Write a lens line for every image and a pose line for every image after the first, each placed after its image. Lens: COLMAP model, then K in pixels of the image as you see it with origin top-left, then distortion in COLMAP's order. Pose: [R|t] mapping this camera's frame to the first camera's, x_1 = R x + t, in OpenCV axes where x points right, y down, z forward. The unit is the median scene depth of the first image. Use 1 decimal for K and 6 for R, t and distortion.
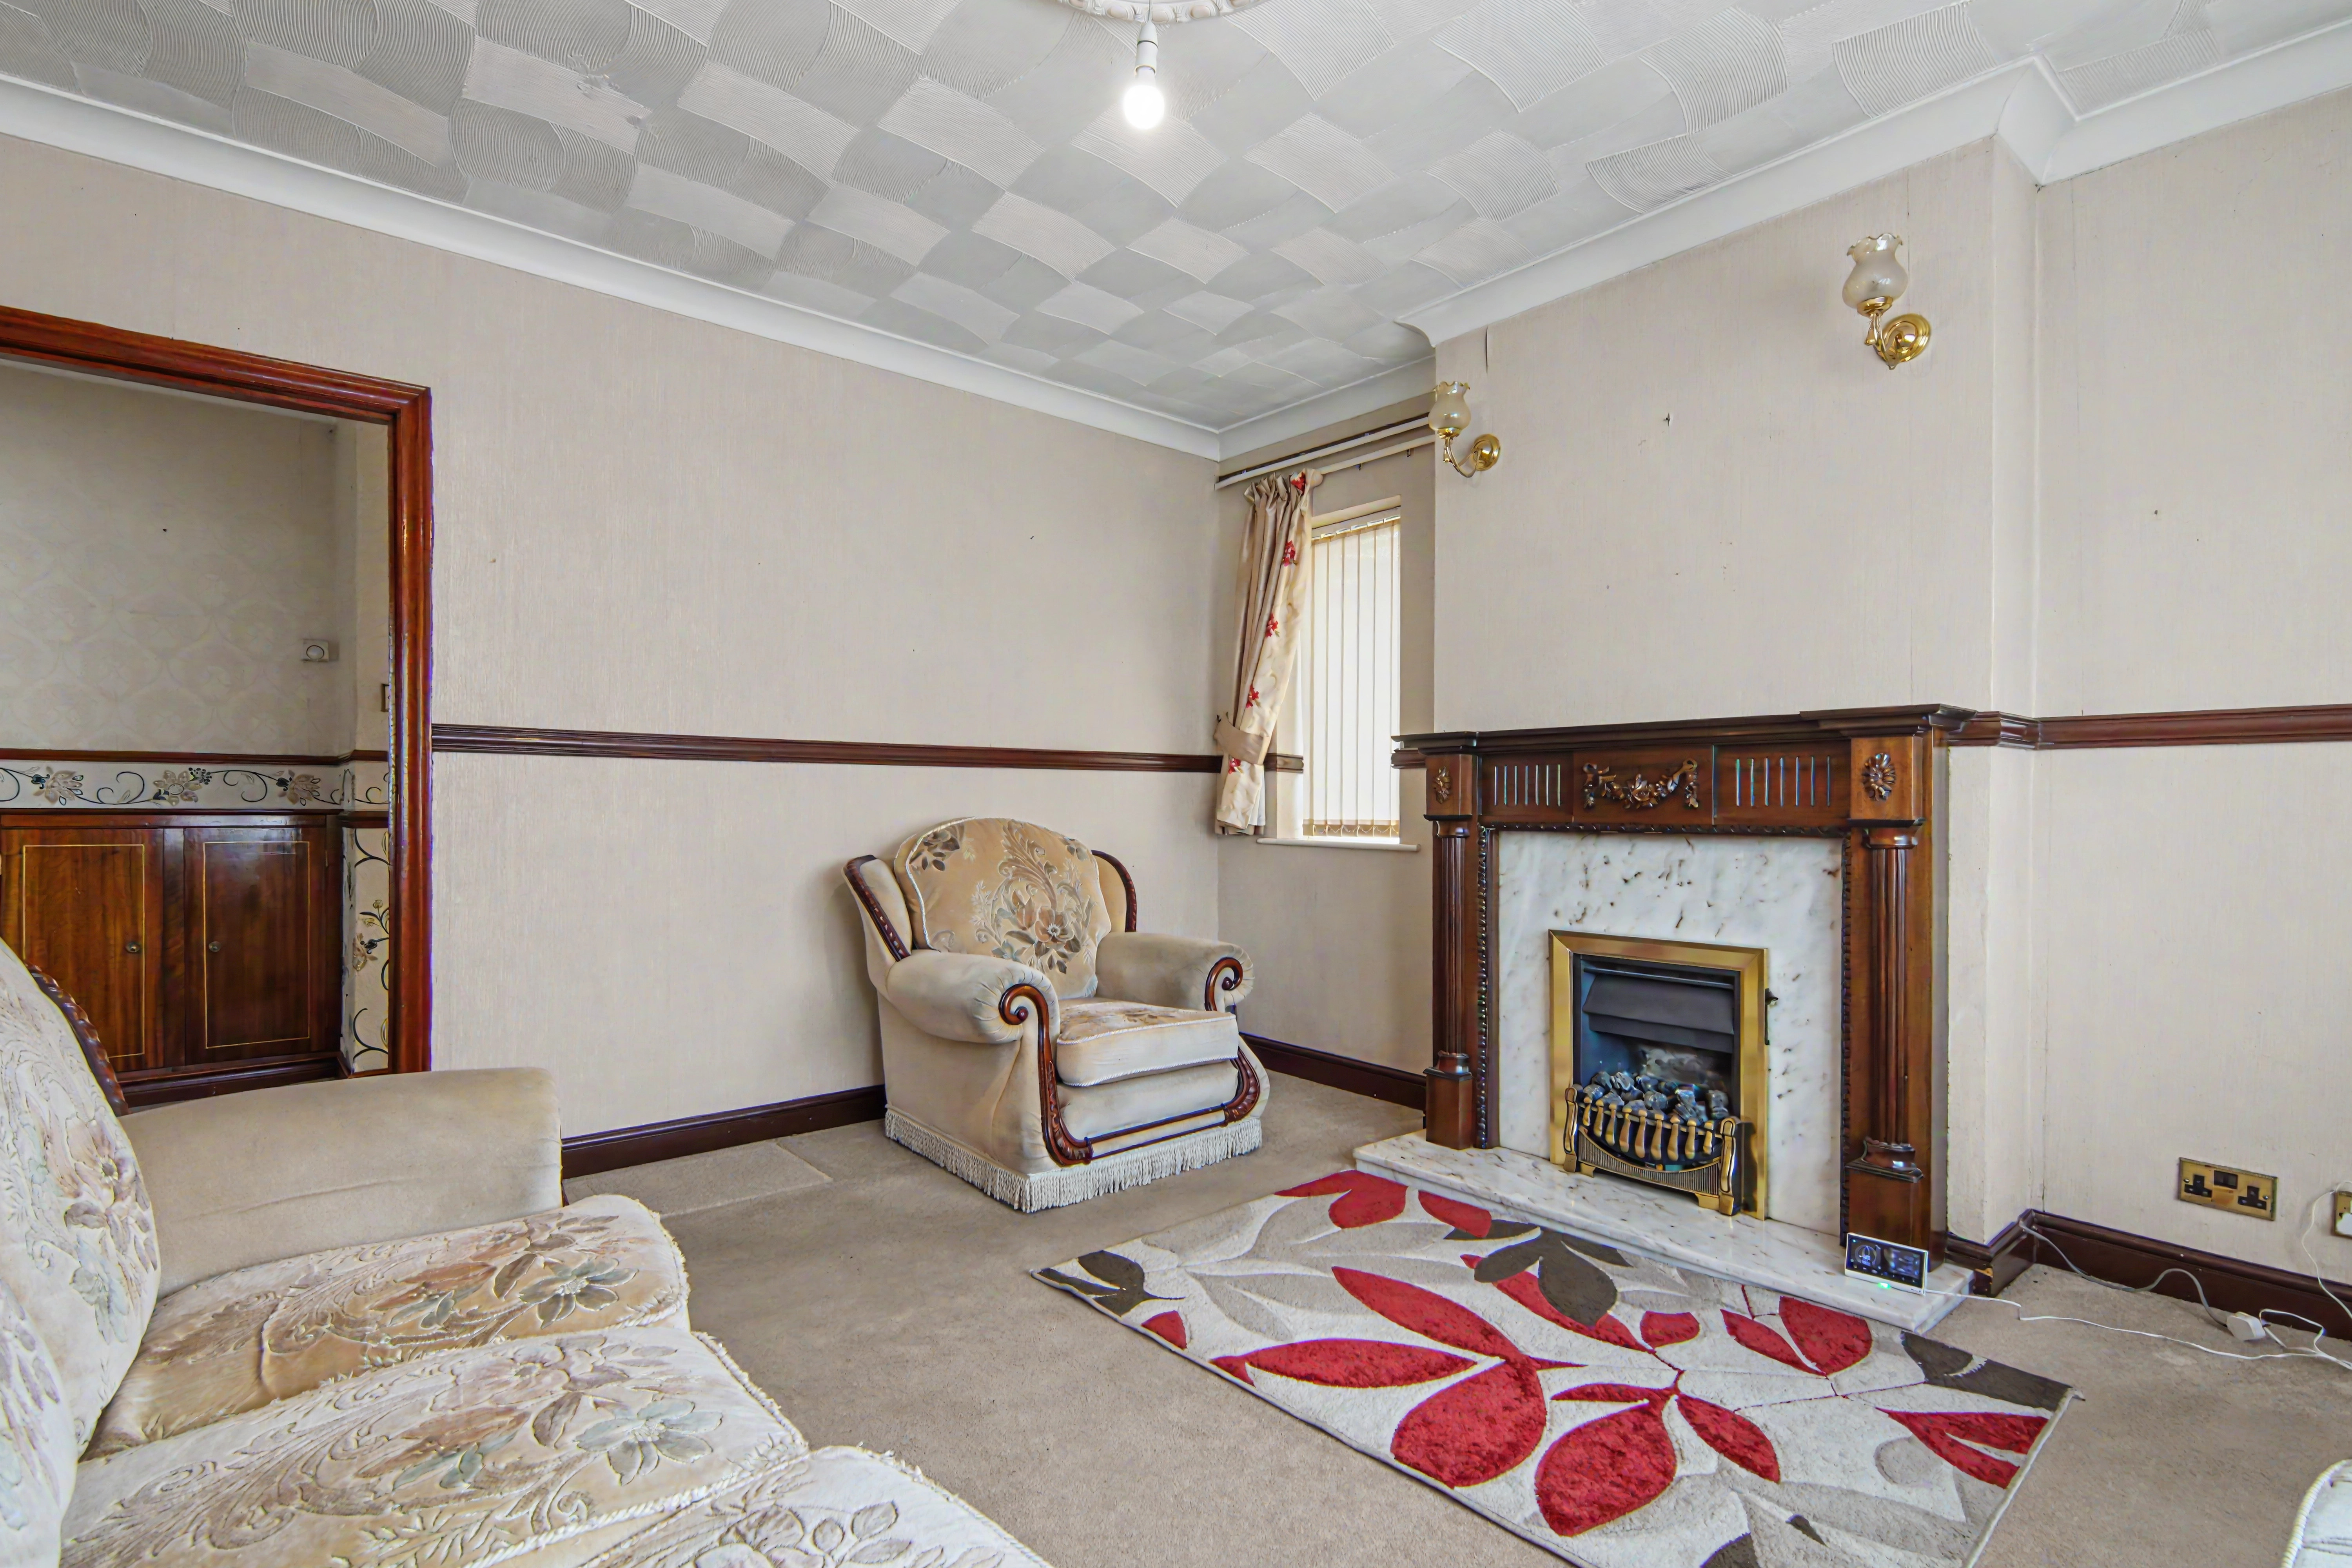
lens RADIAL K [[1130.1, 0, 1163.9], [0, 1130.1, 800.2], [0, 0, 1]] dist [0.044676, -0.028911]
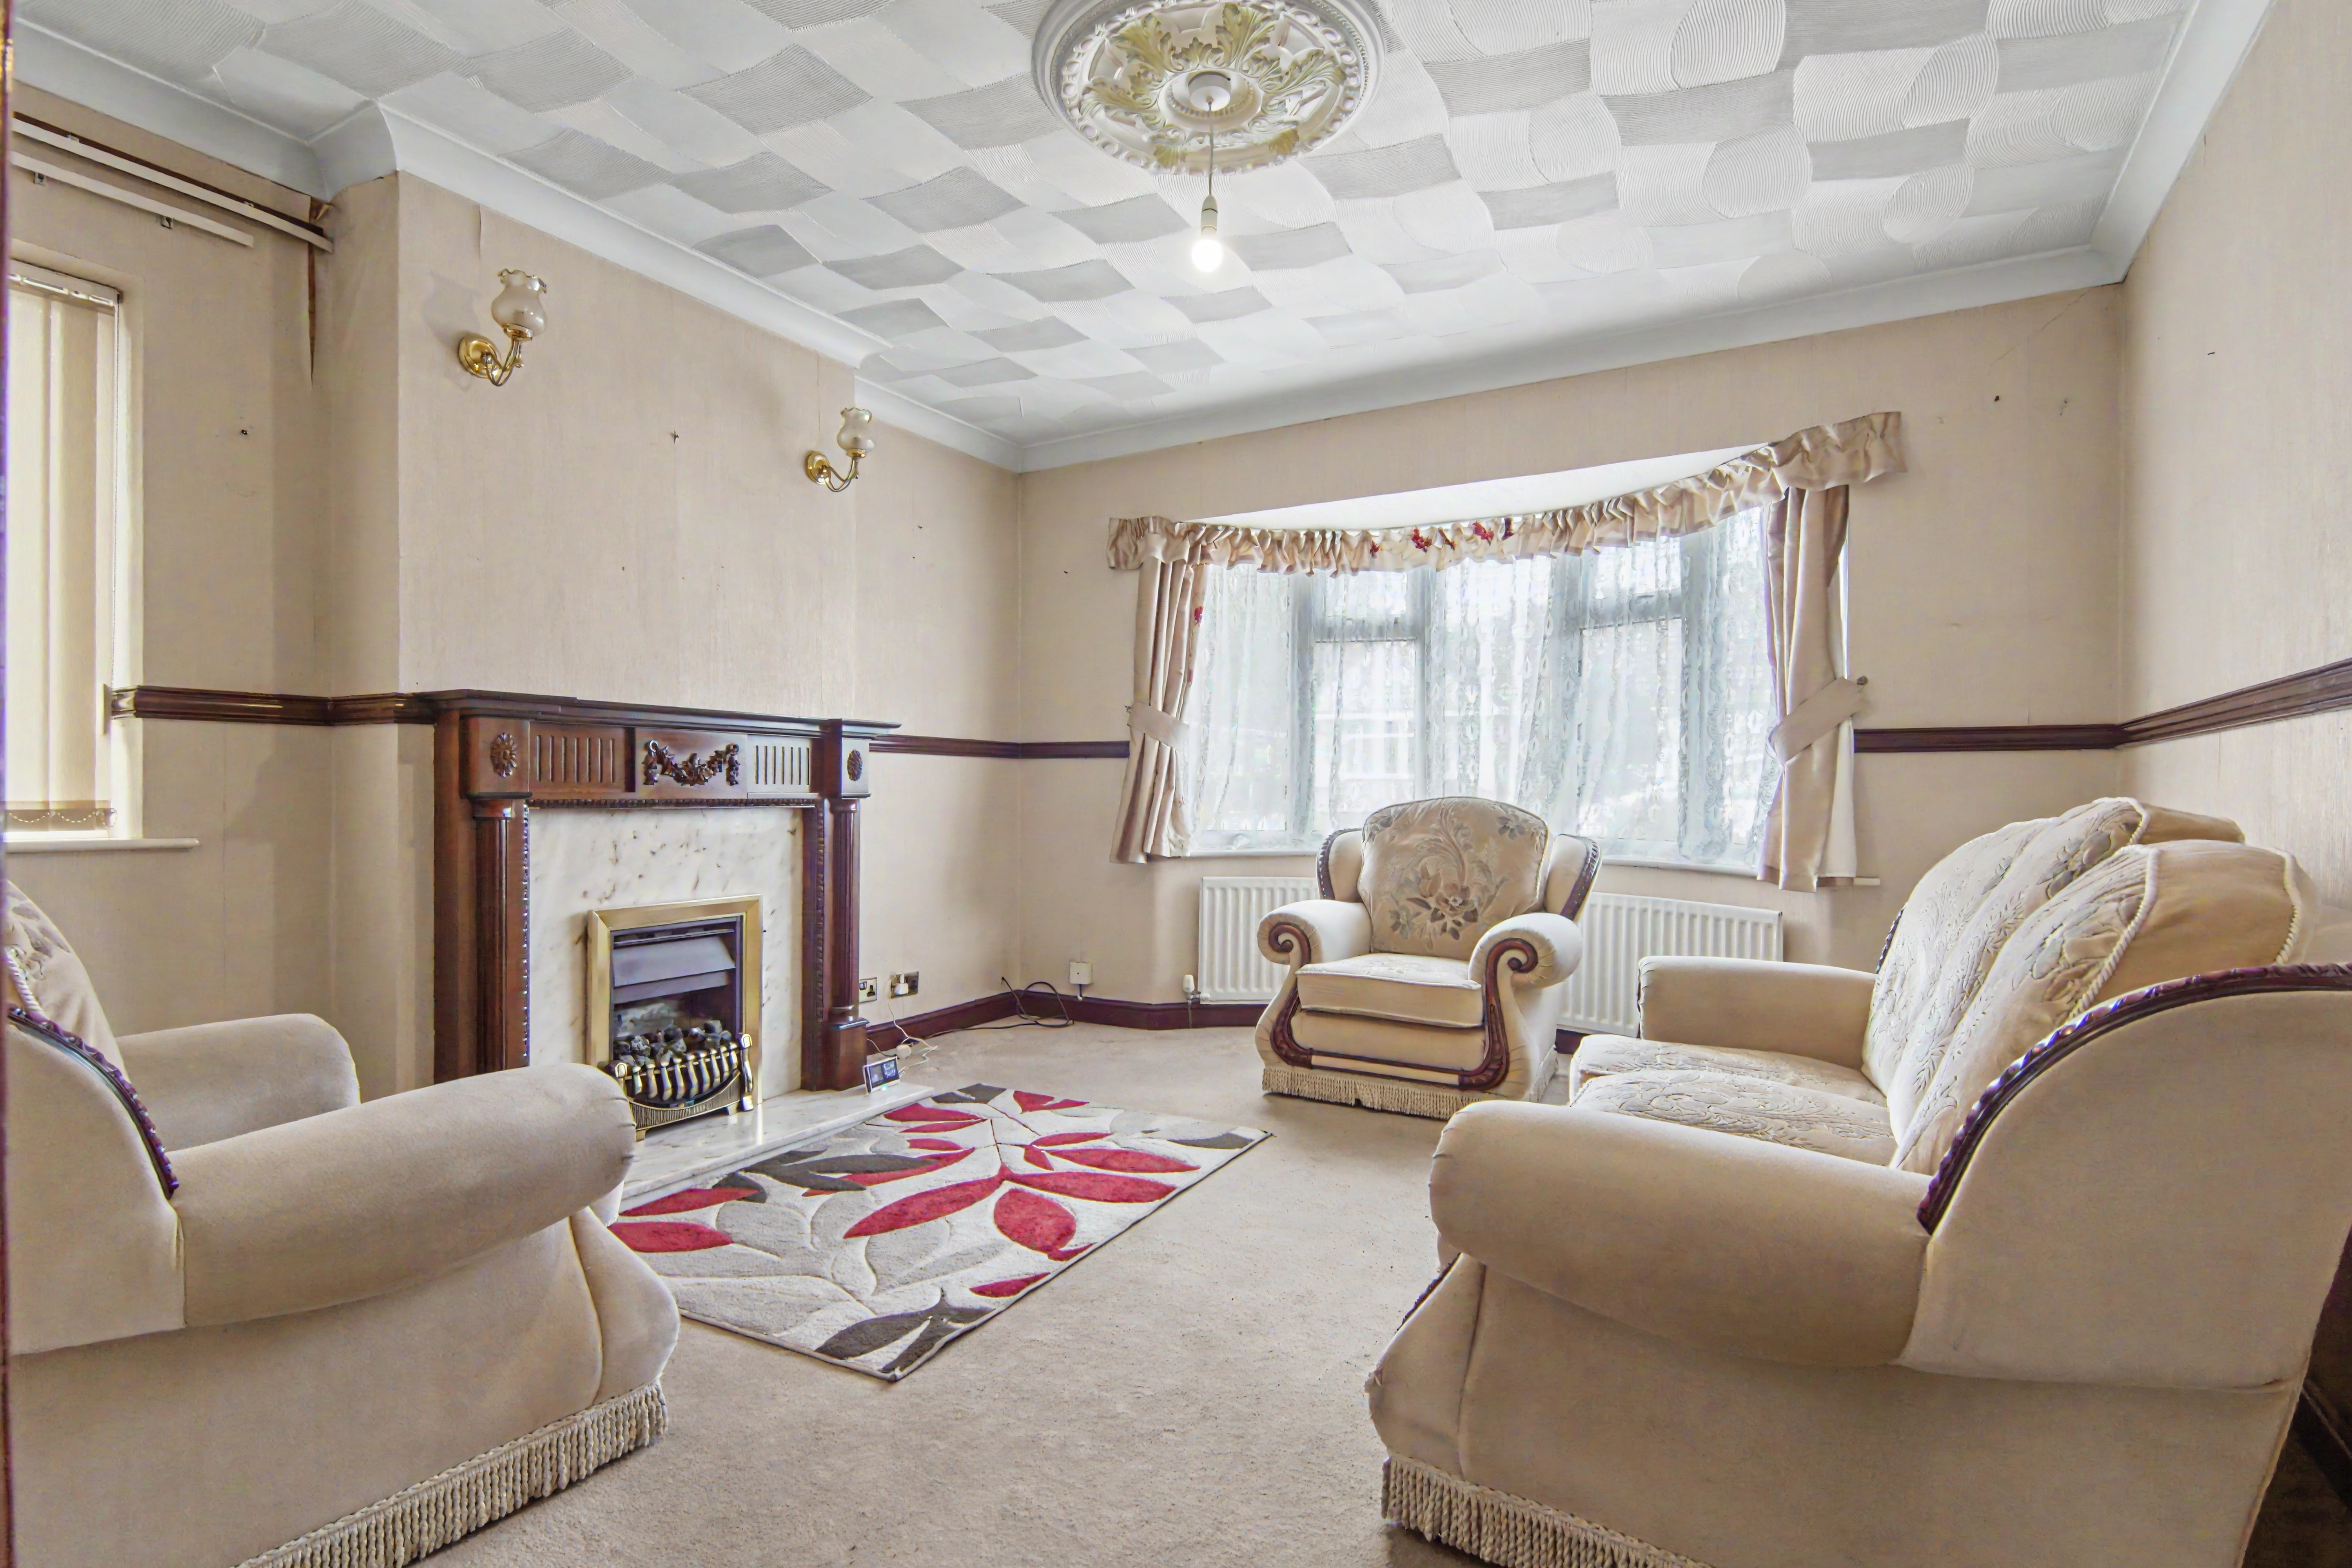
lens RADIAL K [[1130.1, 0, 1163.9], [0, 1130.1, 800.2], [0, 0, 1]] dist [0.044676, -0.028911]
pose [[-0.332444, -0.011396, 0.943054, -0.962001], [-0.014475, 0.999871, 0.006979, 0.008973], [-0.943012, -0.011330, -0.332566, 1.146781]]
